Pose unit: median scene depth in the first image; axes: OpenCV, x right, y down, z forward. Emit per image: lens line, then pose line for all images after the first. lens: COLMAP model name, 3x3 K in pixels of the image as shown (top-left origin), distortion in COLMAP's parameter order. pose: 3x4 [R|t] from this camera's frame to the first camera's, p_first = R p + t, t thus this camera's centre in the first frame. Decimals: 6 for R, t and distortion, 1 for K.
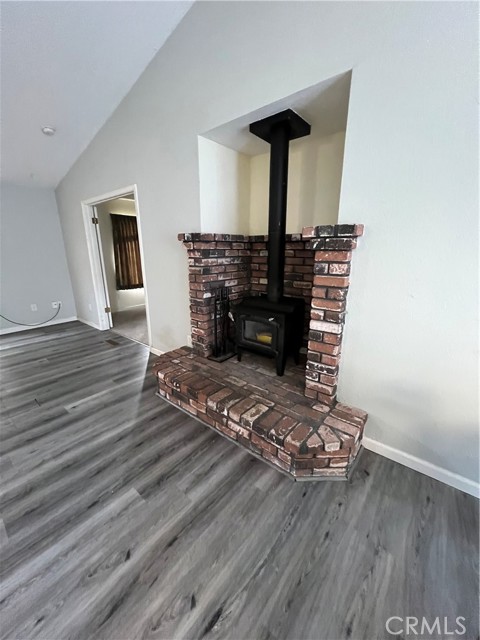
lens RADIAL K [[254.4, 0, 237.5], [0, 254.4, 319.3], [0, 0, 1]] dist [-0.002829, 0.000575]
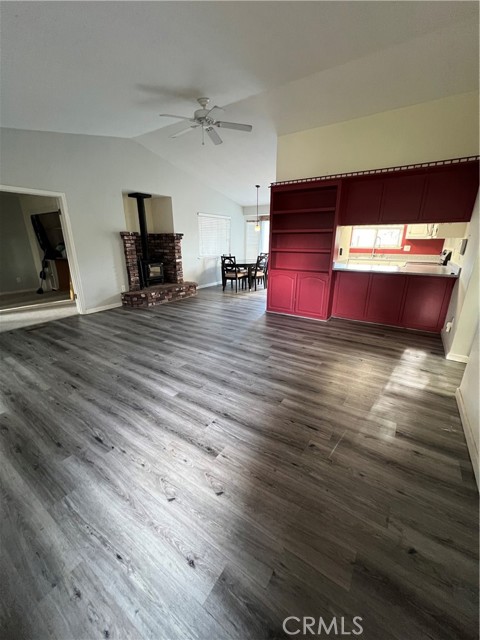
lens RADIAL K [[254.4, 0, 237.5], [0, 254.4, 319.3], [0, 0, 1]] dist [-0.002829, 0.000575]
pose [[-0.108999, -0.293898, 0.949602, -3.459673], [0.262440, 0.912890, 0.312660, -0.118676], [-0.958772, 0.283293, -0.022374, 0.488166]]
